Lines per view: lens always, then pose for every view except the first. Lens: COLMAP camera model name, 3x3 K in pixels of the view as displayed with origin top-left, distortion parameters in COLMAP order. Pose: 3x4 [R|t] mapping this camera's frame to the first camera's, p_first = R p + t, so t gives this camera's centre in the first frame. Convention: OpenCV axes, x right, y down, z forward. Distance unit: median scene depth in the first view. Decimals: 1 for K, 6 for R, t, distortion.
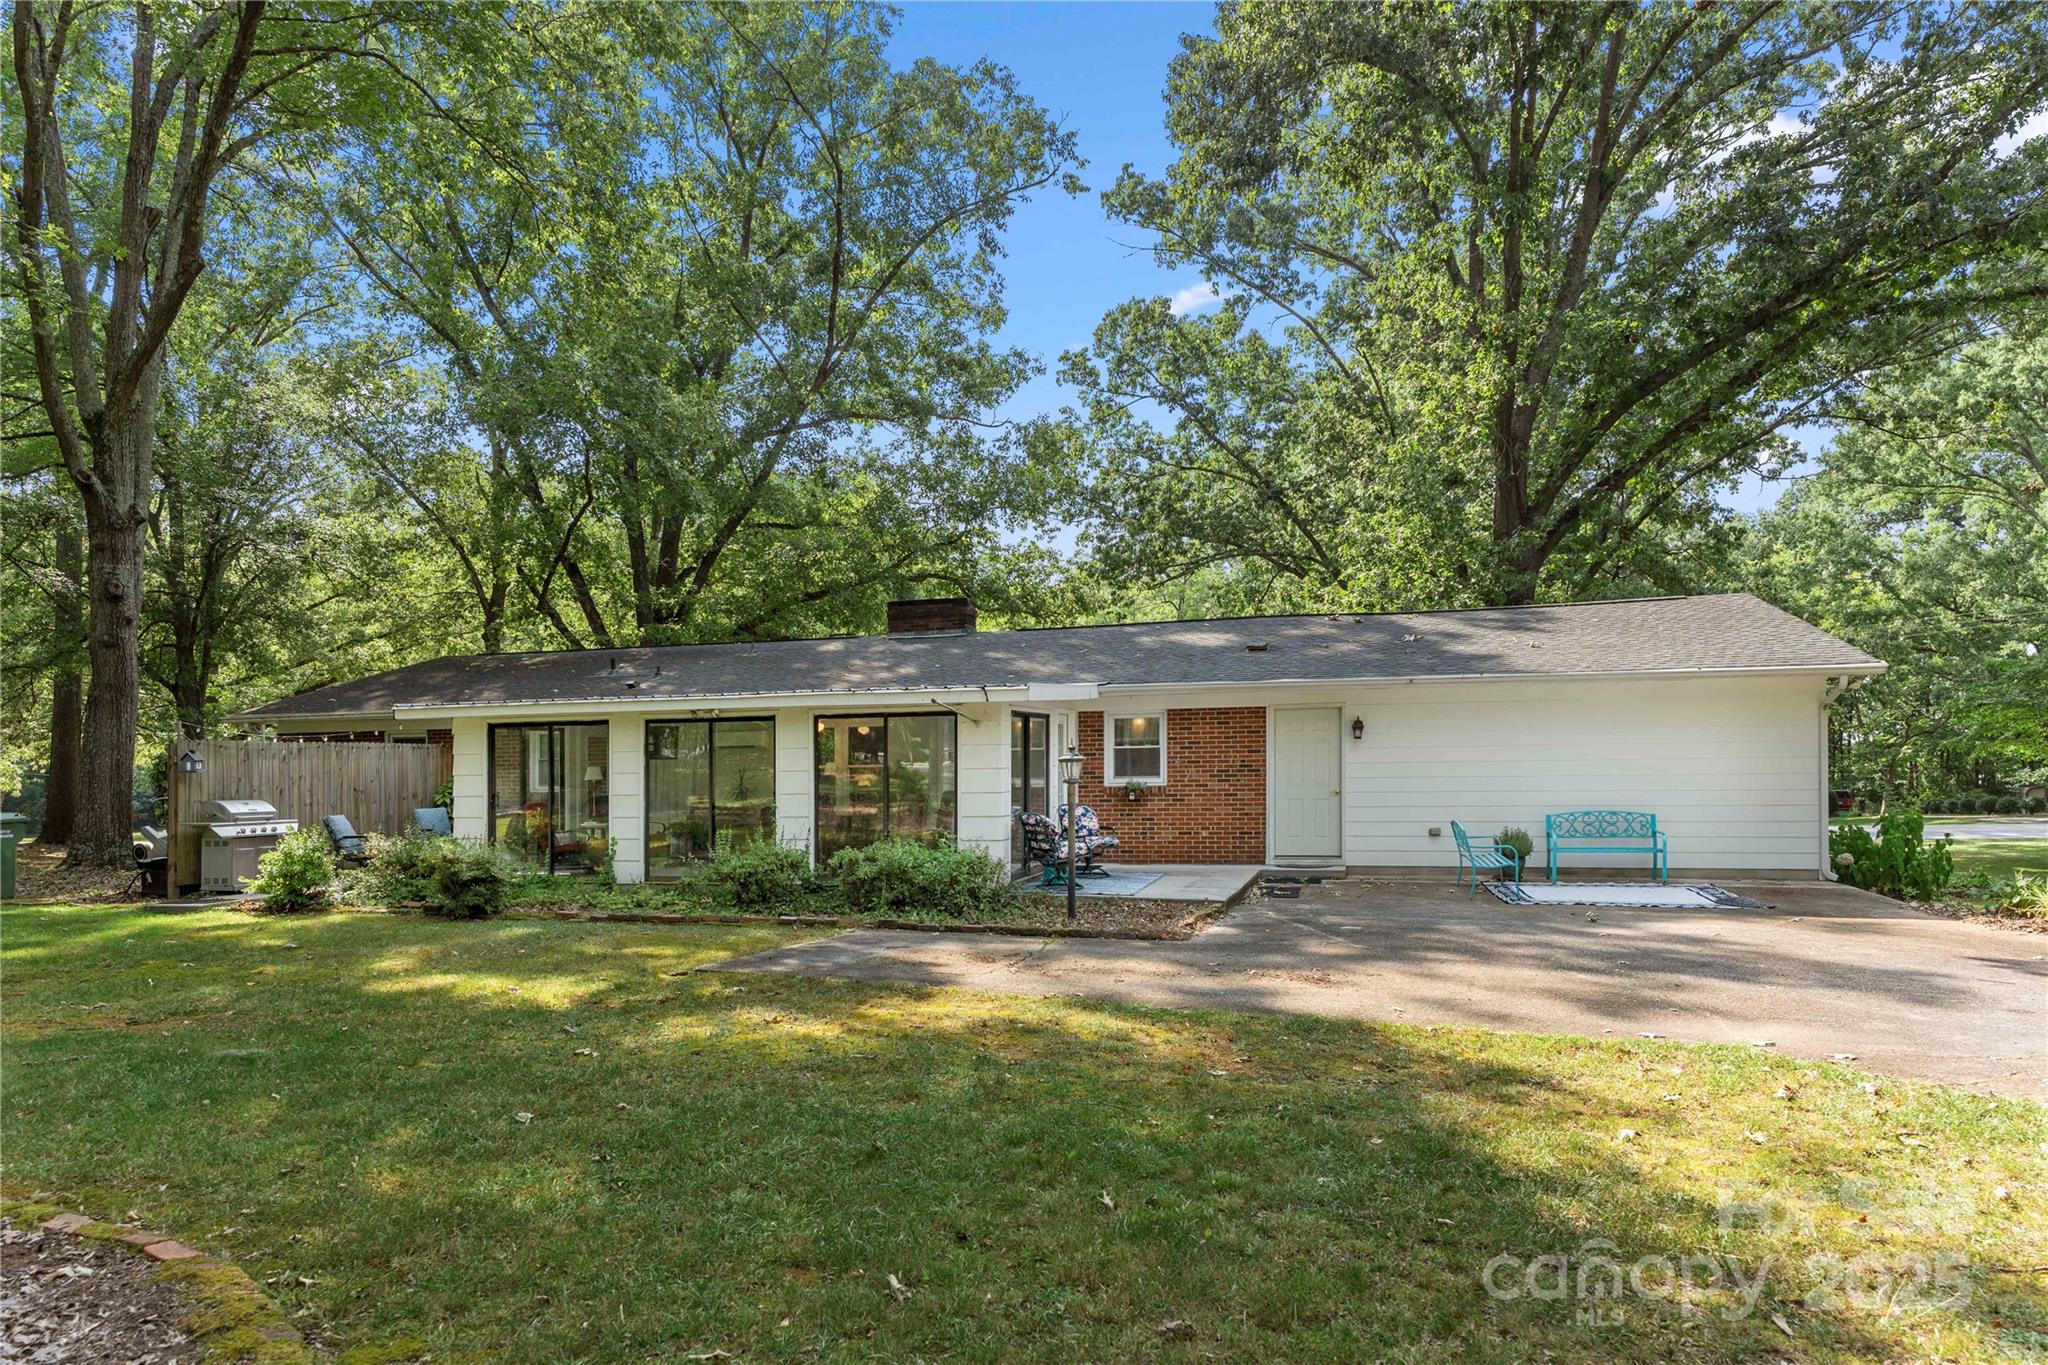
lens RADIAL K [[1285.4, 0, 1024.0], [0, 1285.4, 682.5], [0, 0, 1]] dist [-0.001541, 0.000174]
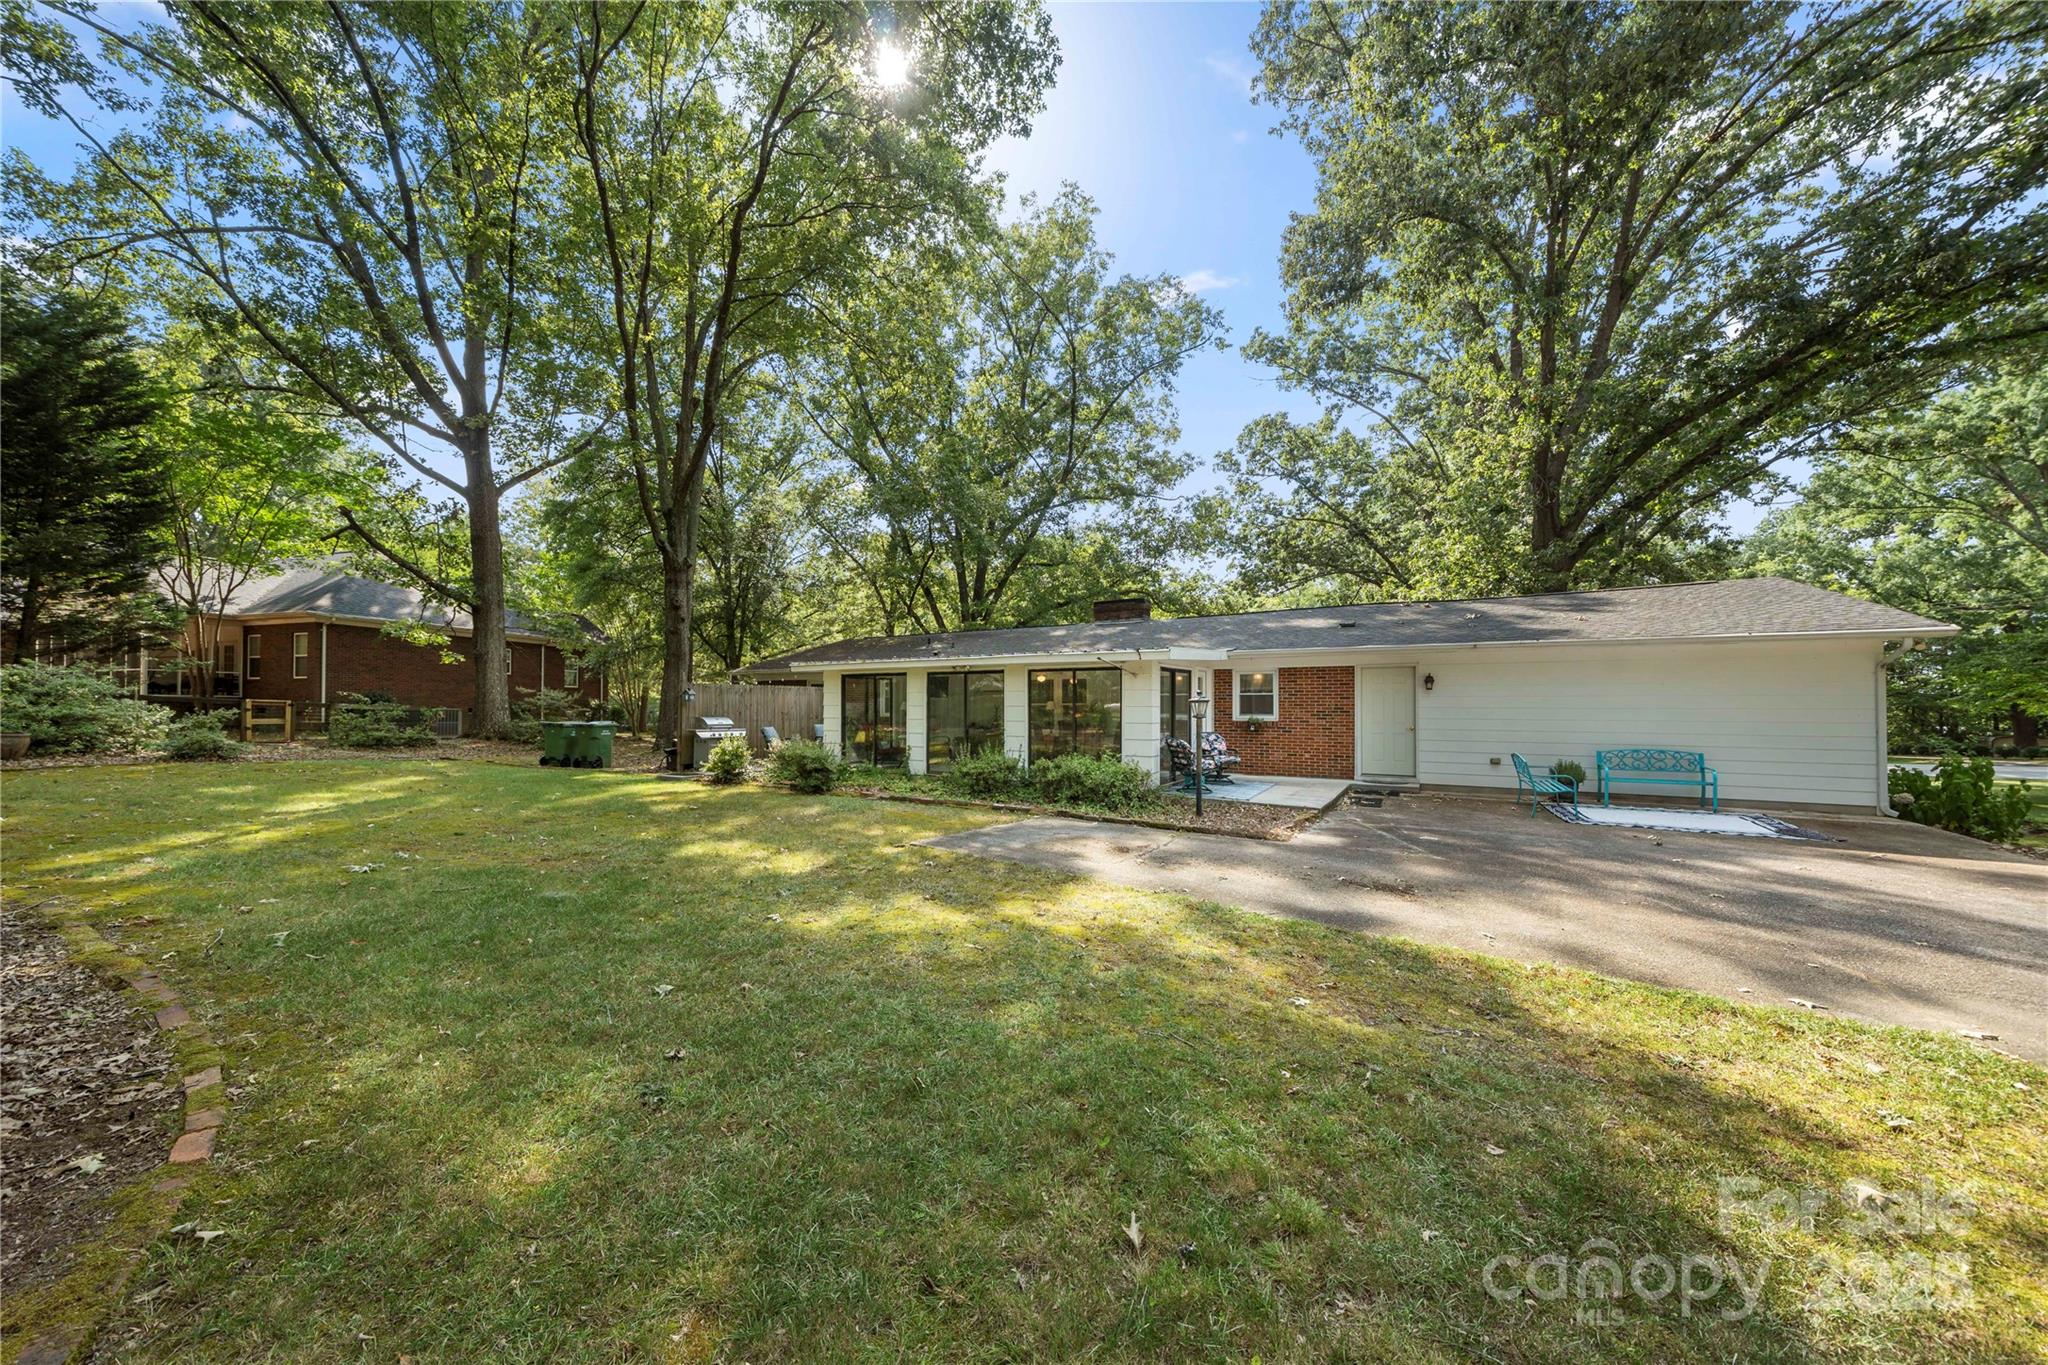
lens RADIAL K [[671.9, 0, 1016.9], [0, 671.9, 661.1], [0, 0, 1]] dist [-0.007736, -0.000147]
pose [[0.960587, -0.001325, -0.277975, 0.026776], [0.000621, 0.999996, -0.002619, 0.010420], [0.277977, 0.002344, 0.960585, 0.137922]]
